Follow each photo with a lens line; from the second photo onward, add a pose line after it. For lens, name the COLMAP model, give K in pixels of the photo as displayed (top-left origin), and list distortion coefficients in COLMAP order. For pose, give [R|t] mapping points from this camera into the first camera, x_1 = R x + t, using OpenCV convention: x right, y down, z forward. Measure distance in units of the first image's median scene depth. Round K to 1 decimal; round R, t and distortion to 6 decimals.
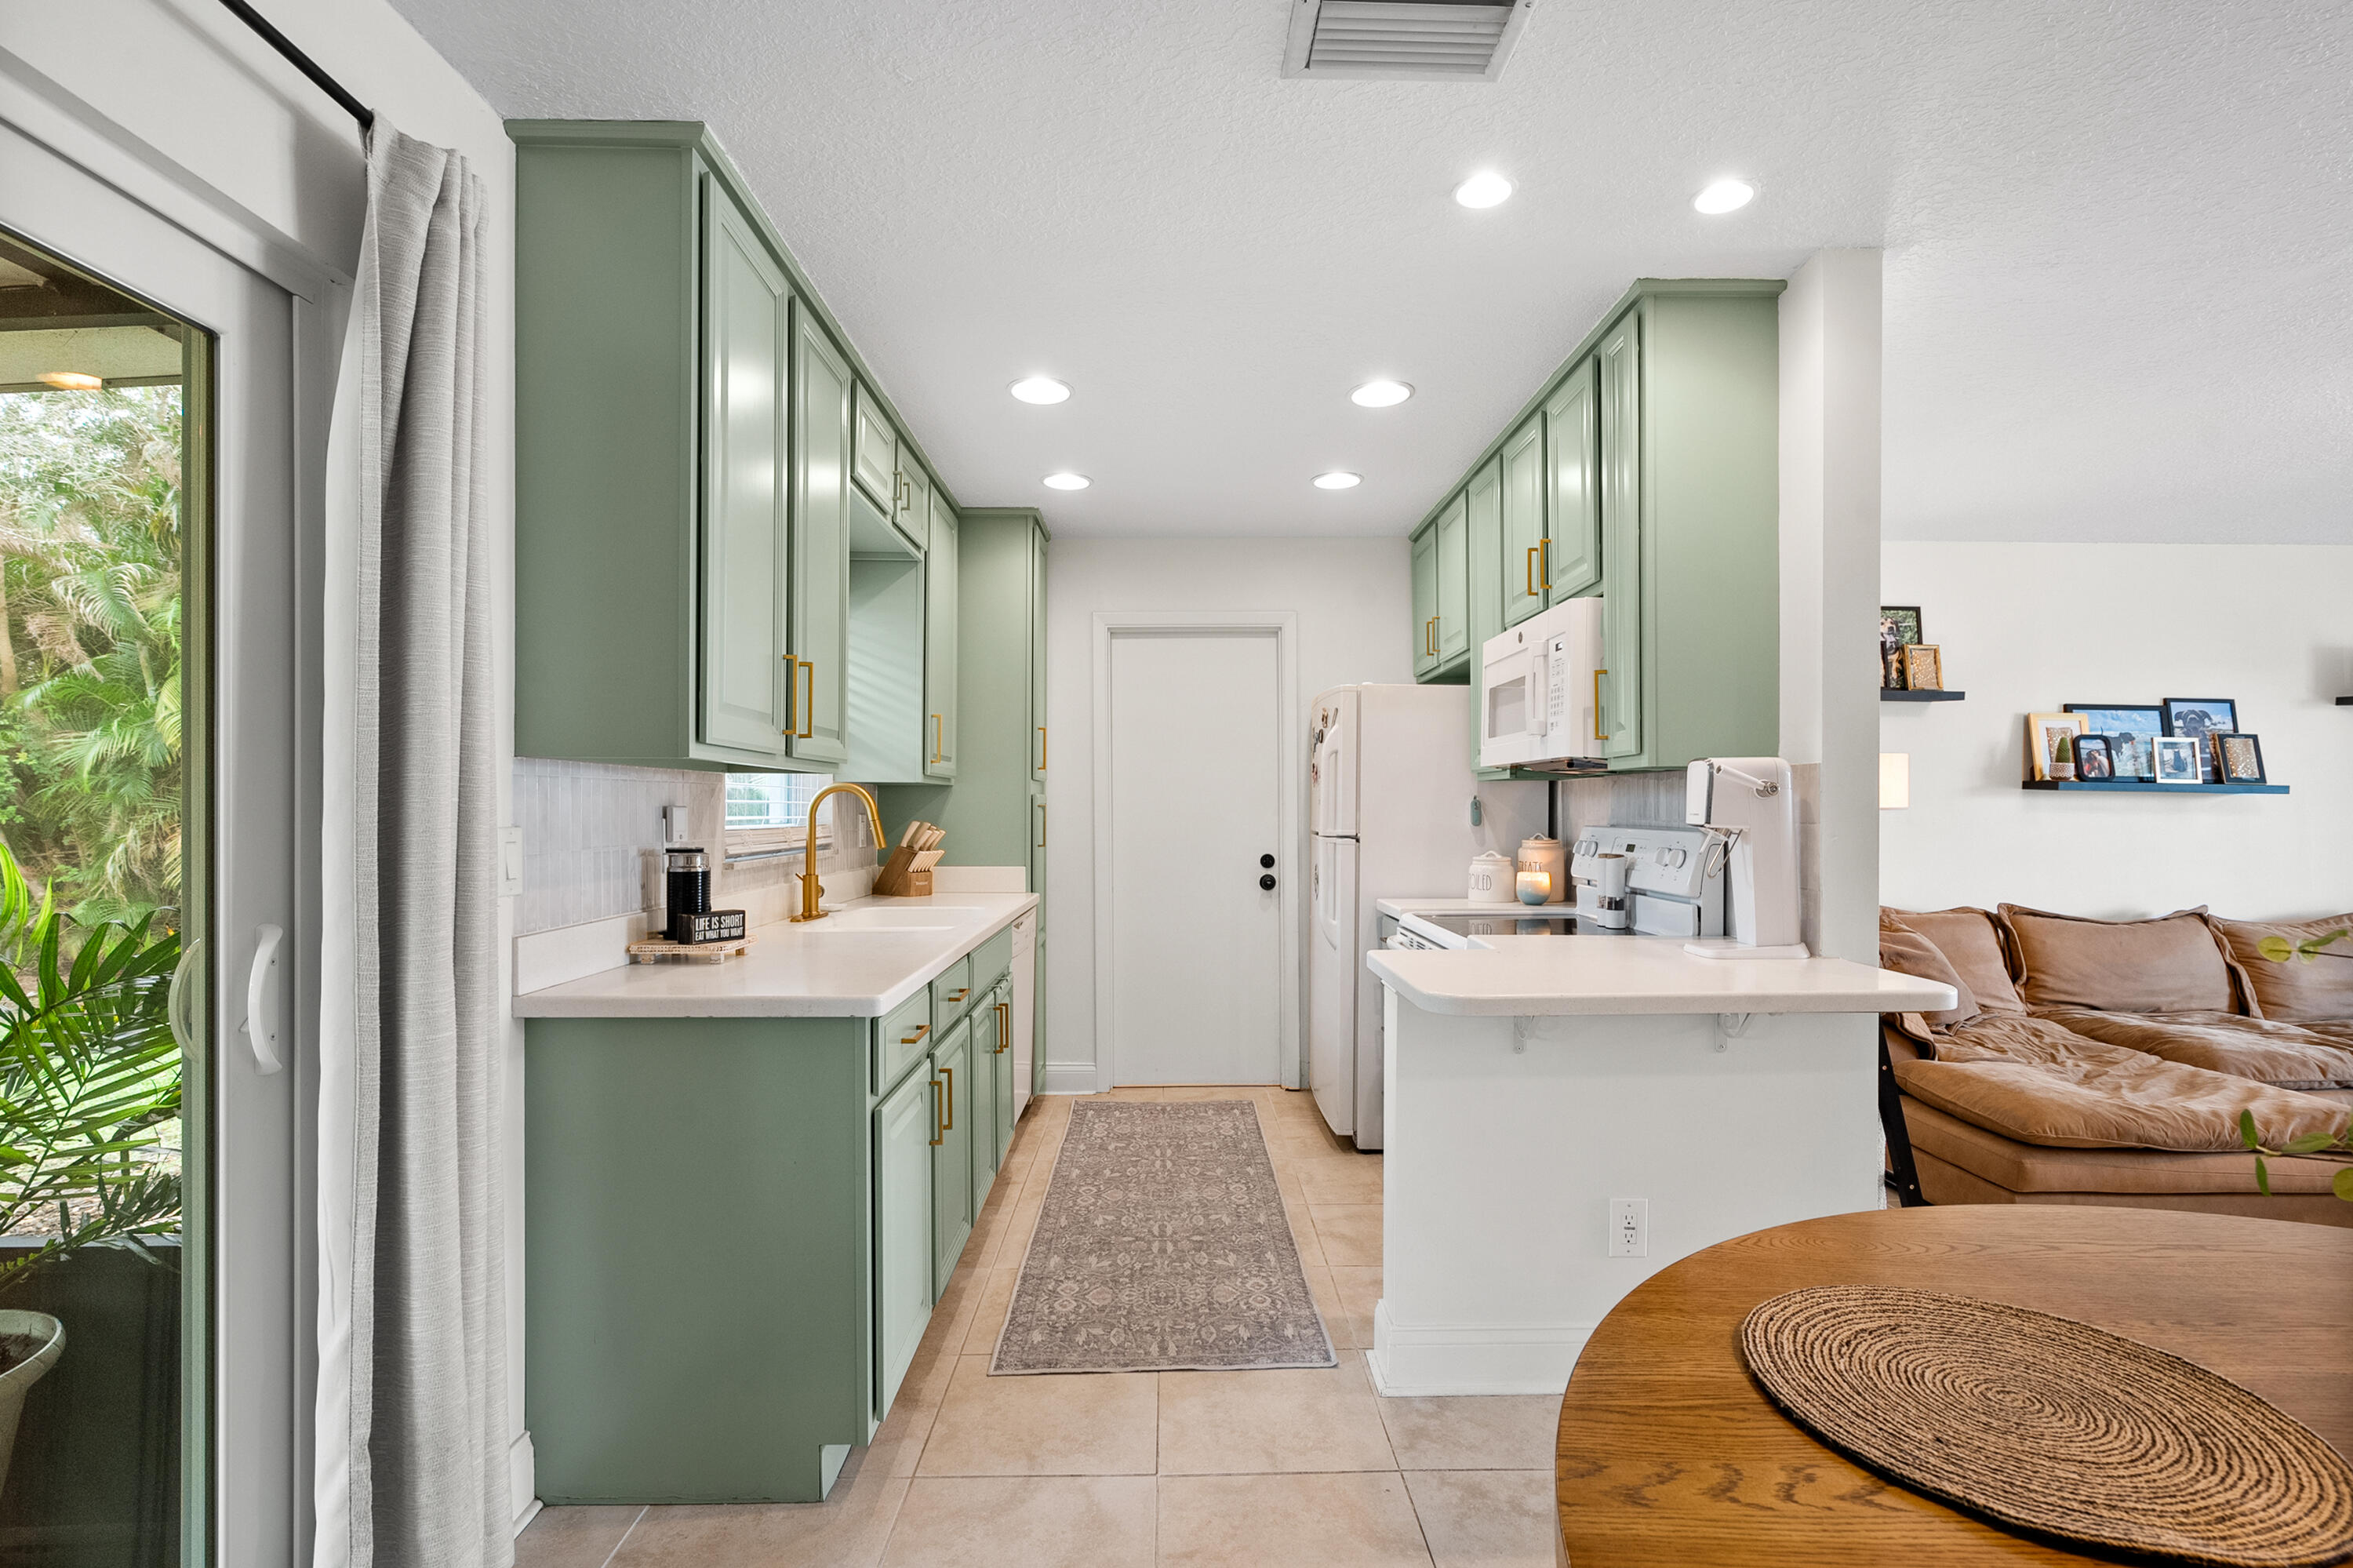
lens RADIAL K [[1076.8, 0, 1174.9], [0, 1076.8, 804.2], [0, 0, 1]] dist [0.002198, 0.000501]
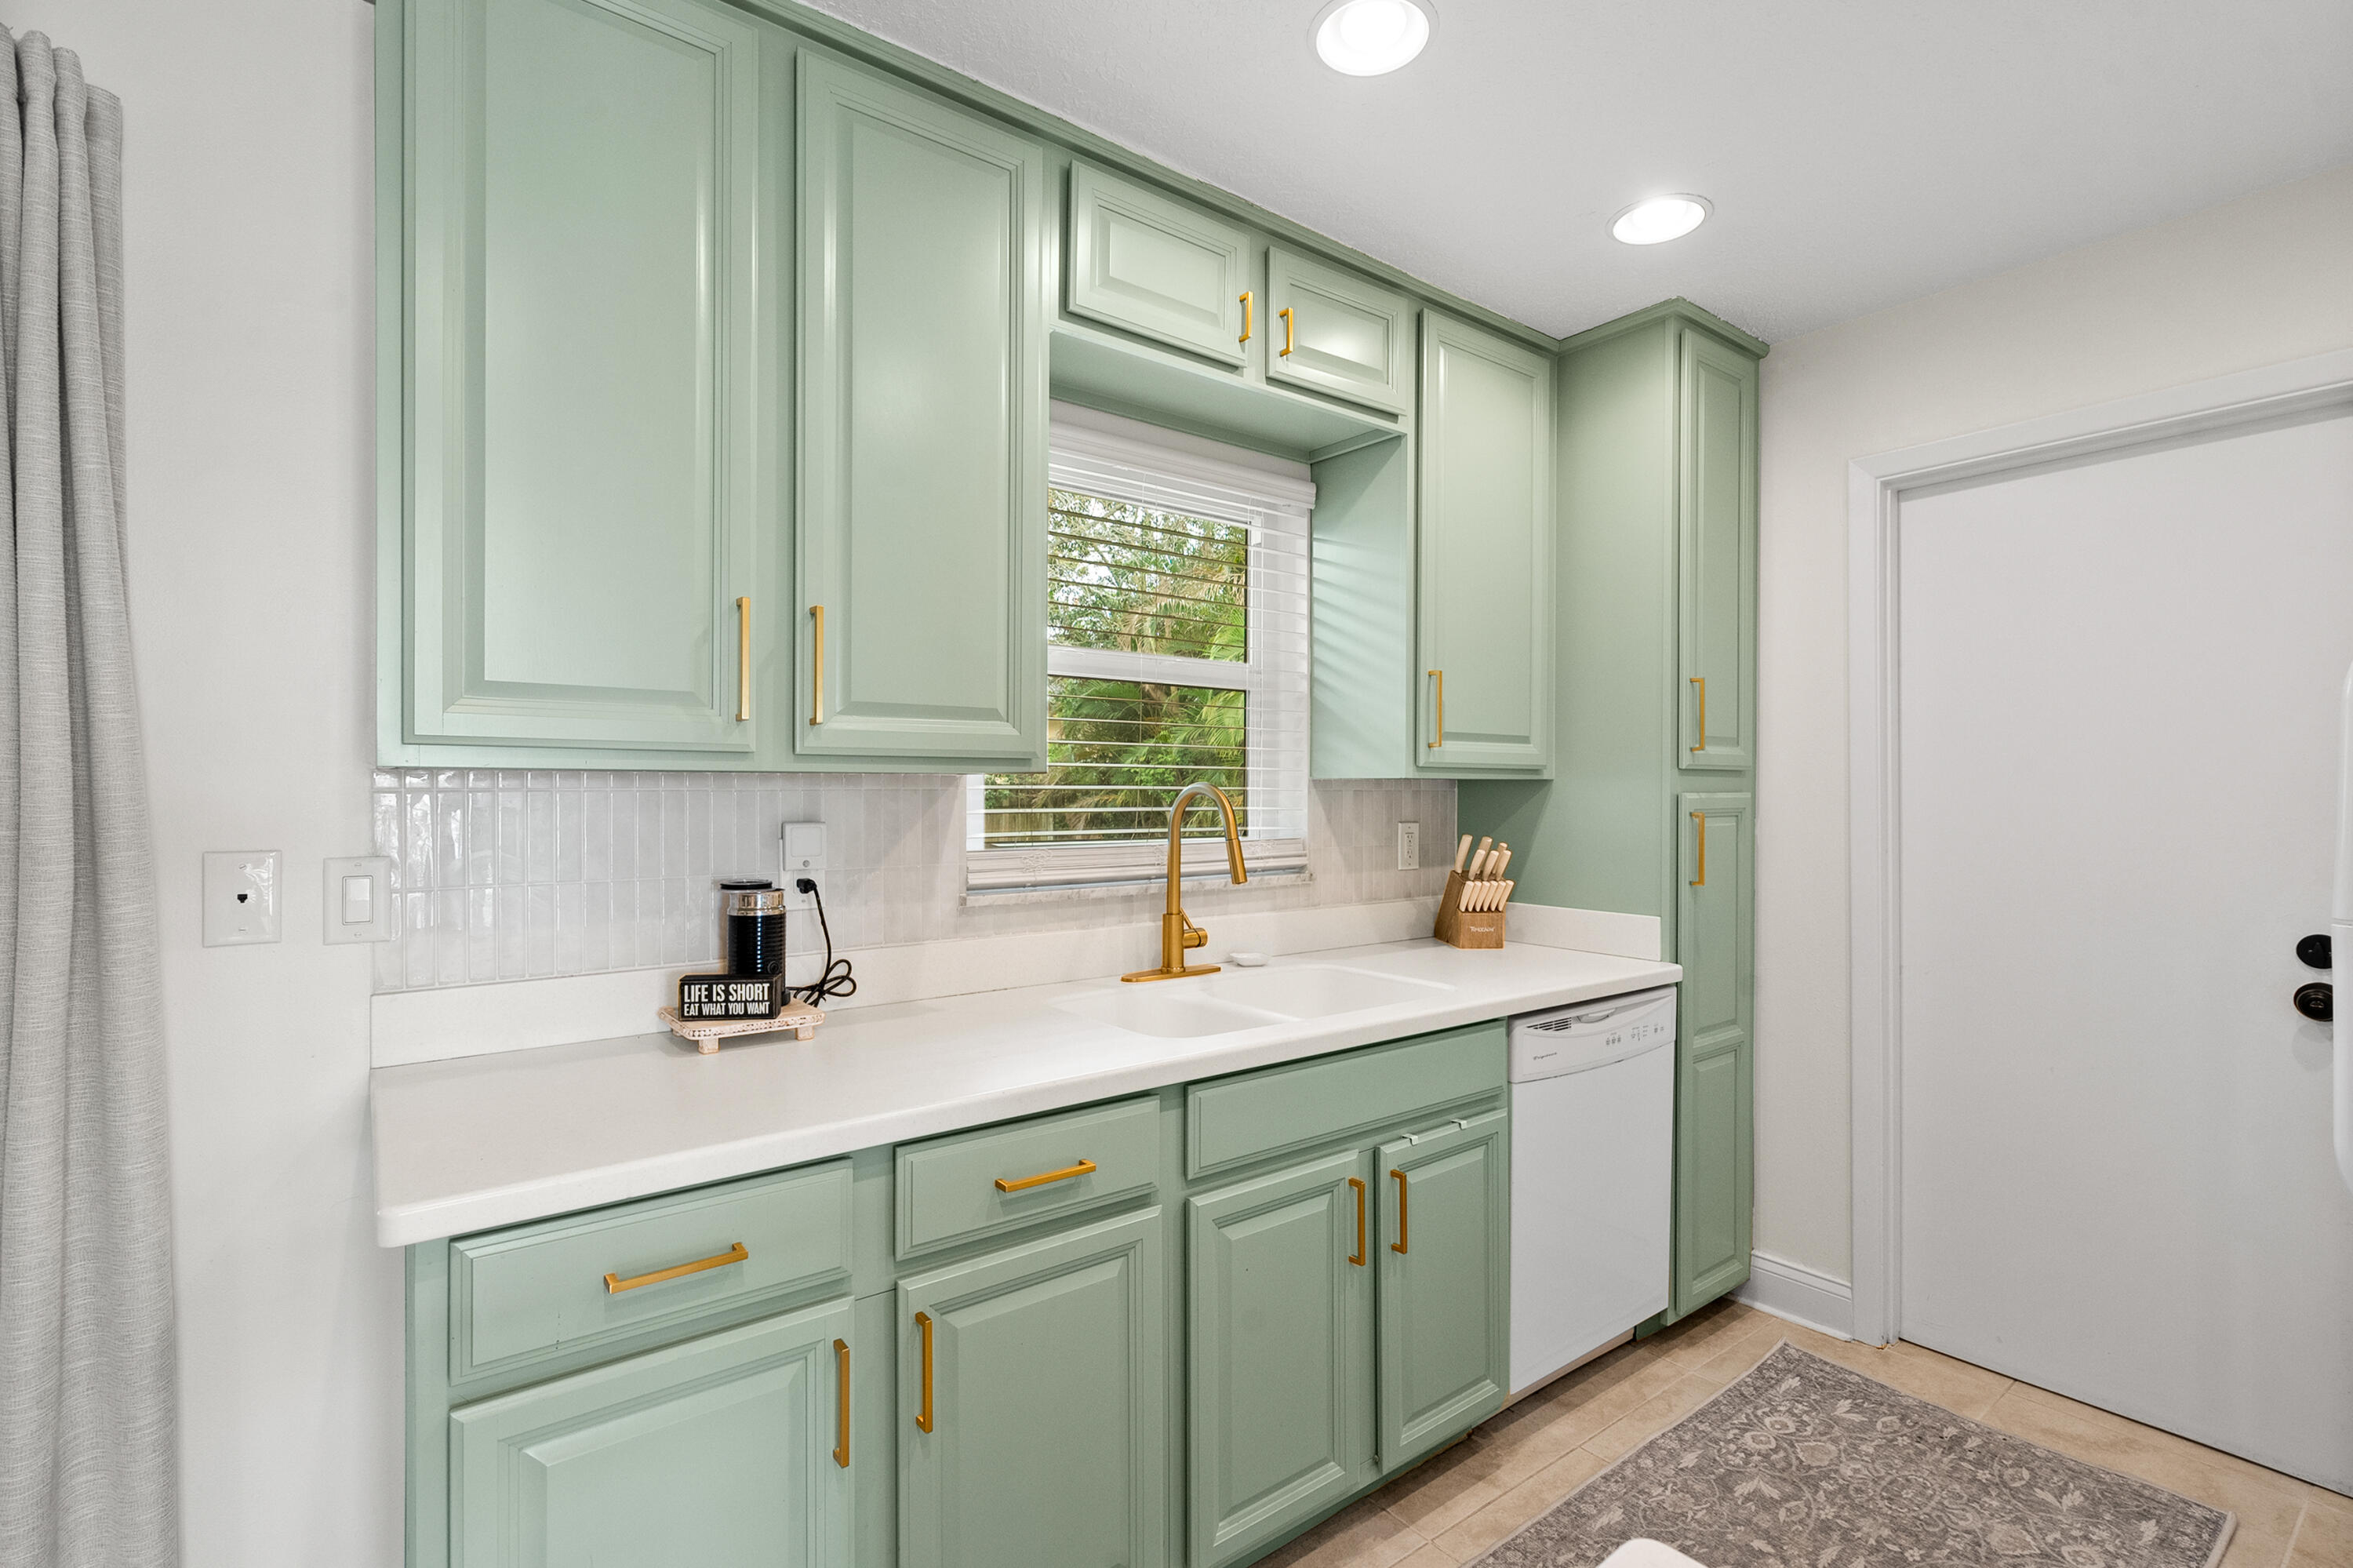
lens RADIAL K [[1076.8, 0, 1185.1], [0, 1076.8, 785.8], [0, 0, 1]] dist [0.002198, 0.000501]
pose [[0.606210, -0.001030, -0.795304, 0.169067], [0.000719, 0.999999, -0.000747, -0.013116], [0.795304, -0.000119, 0.606210, 0.432275]]
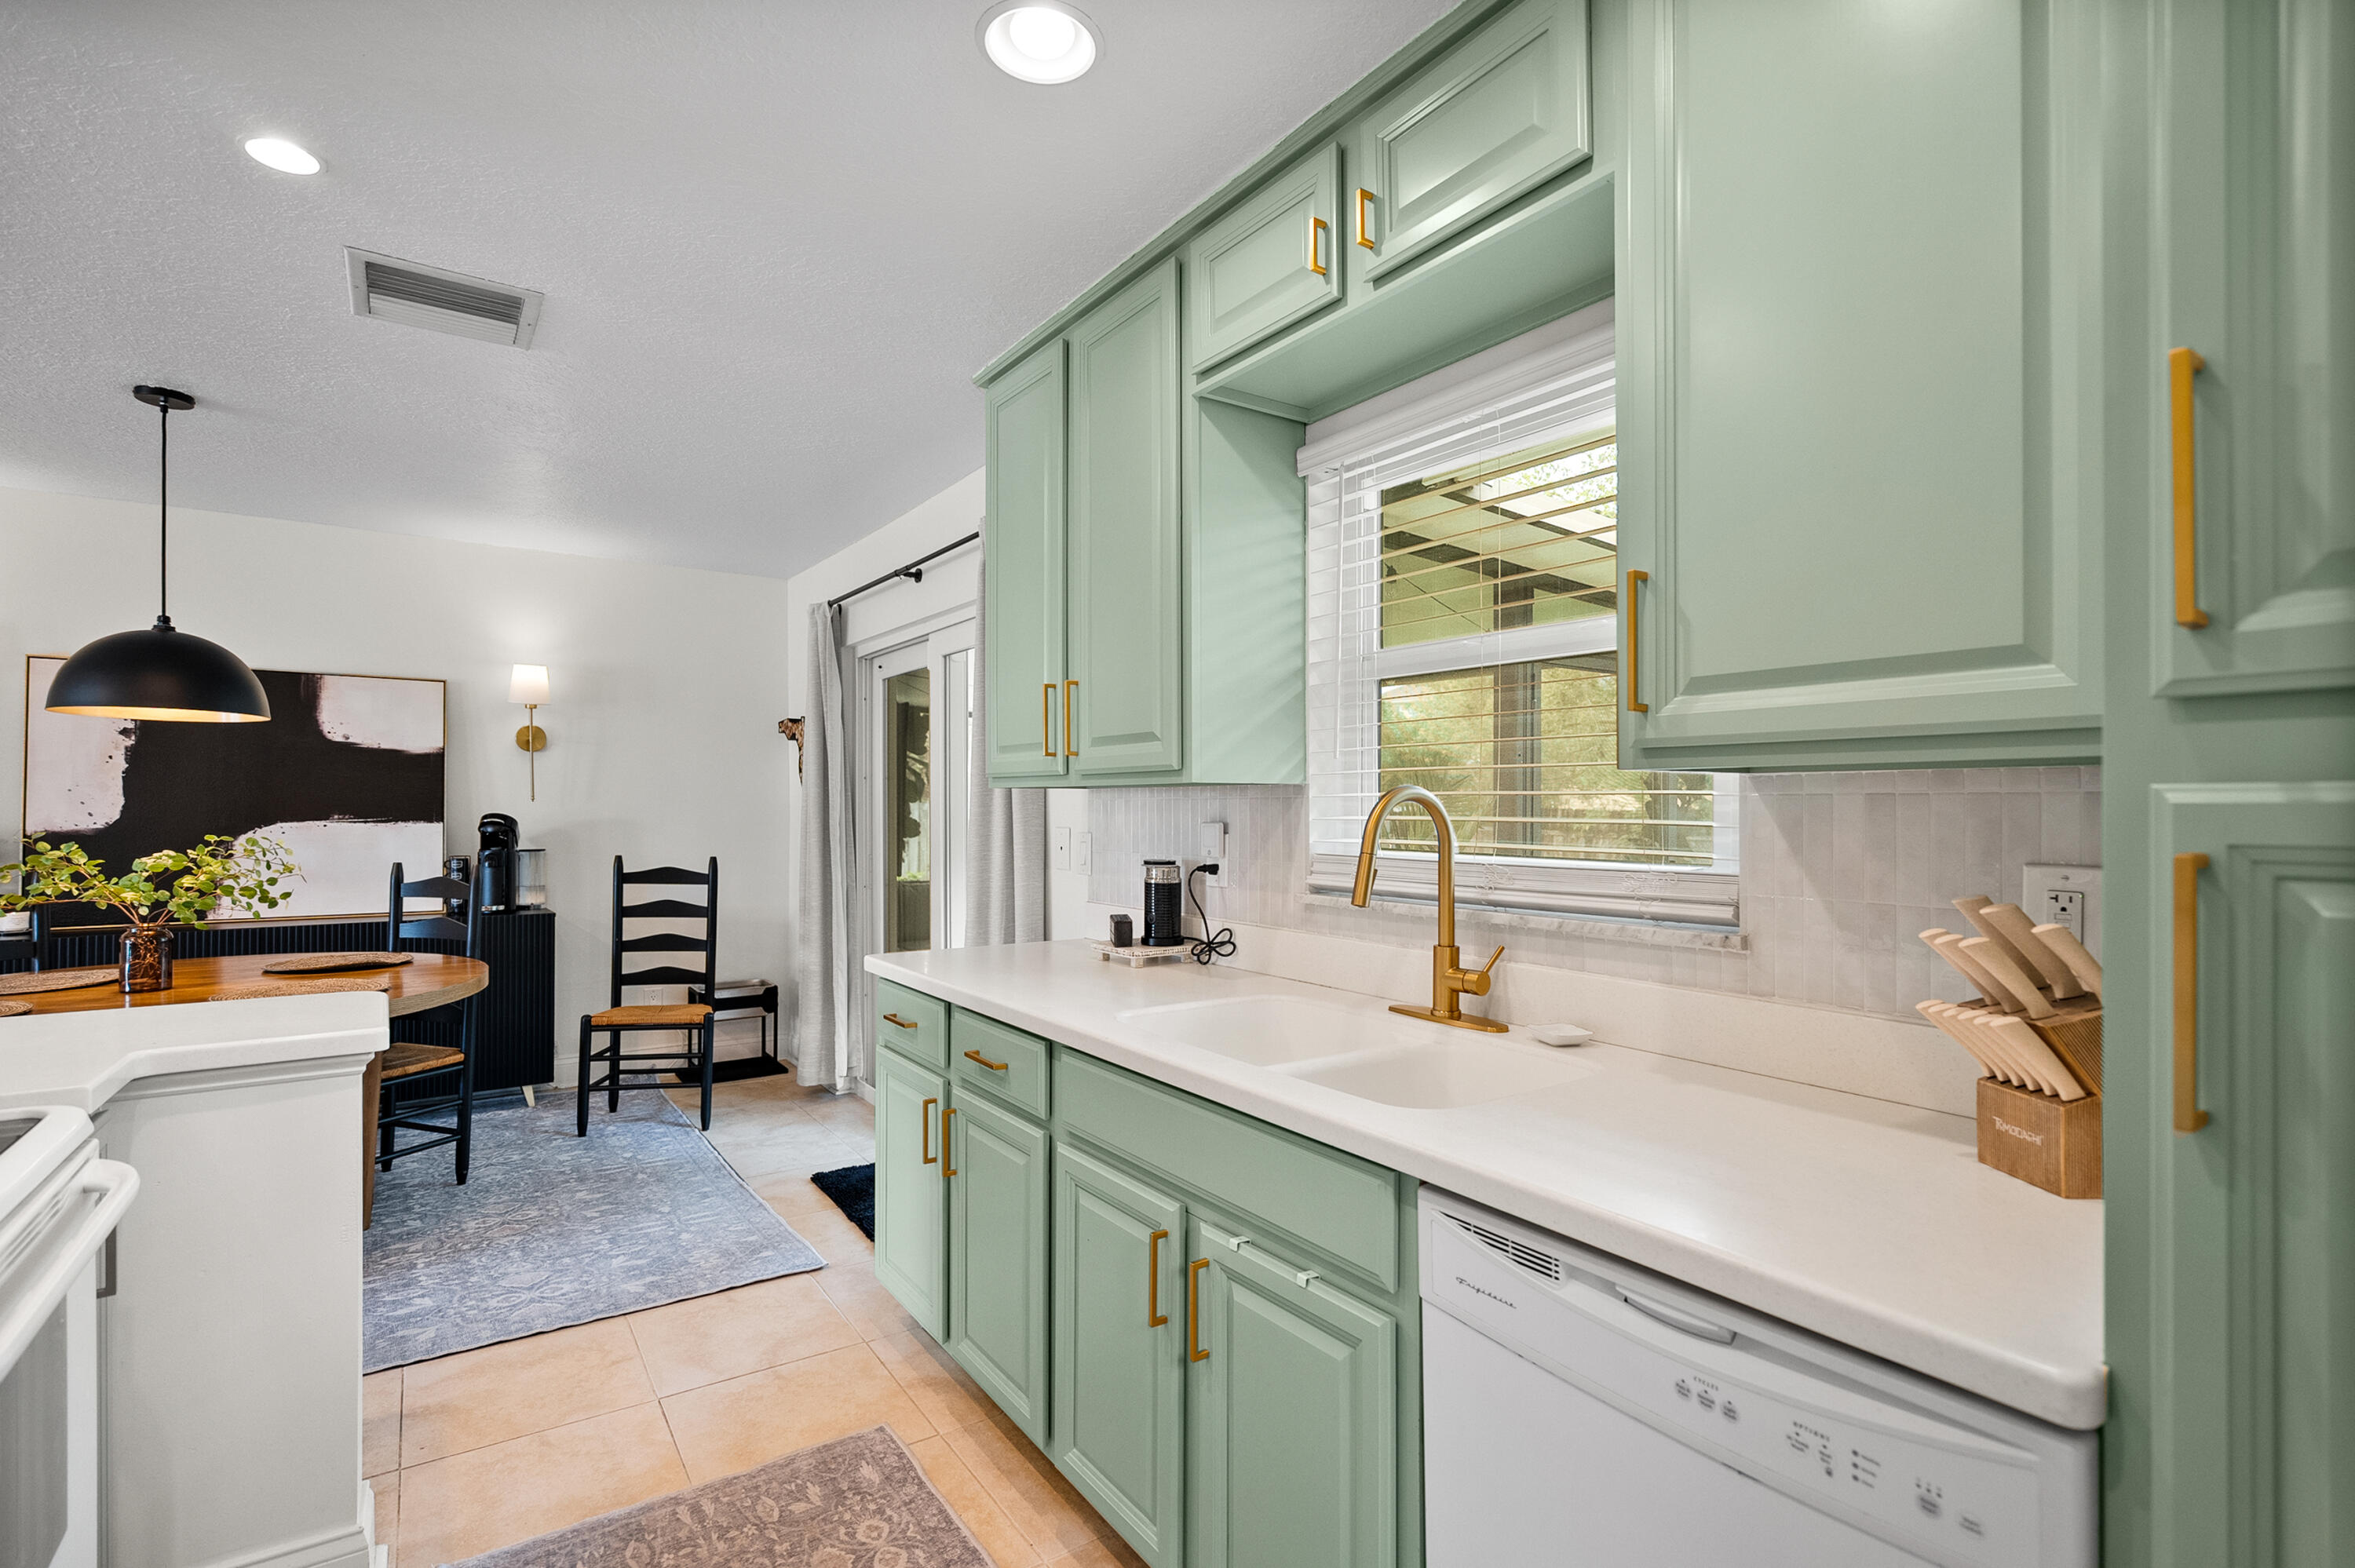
lens RADIAL K [[1077.5, 0, 1177.0], [0, 1077.5, 802.8], [0, 0, 1]] dist [0.002198, 0.000501]
pose [[-0.824533, -0.004854, -0.565793, 0.083718], [0.000019, 0.999963, -0.008607, -0.004924], [0.565814, -0.007108, -0.824502, 1.039954]]
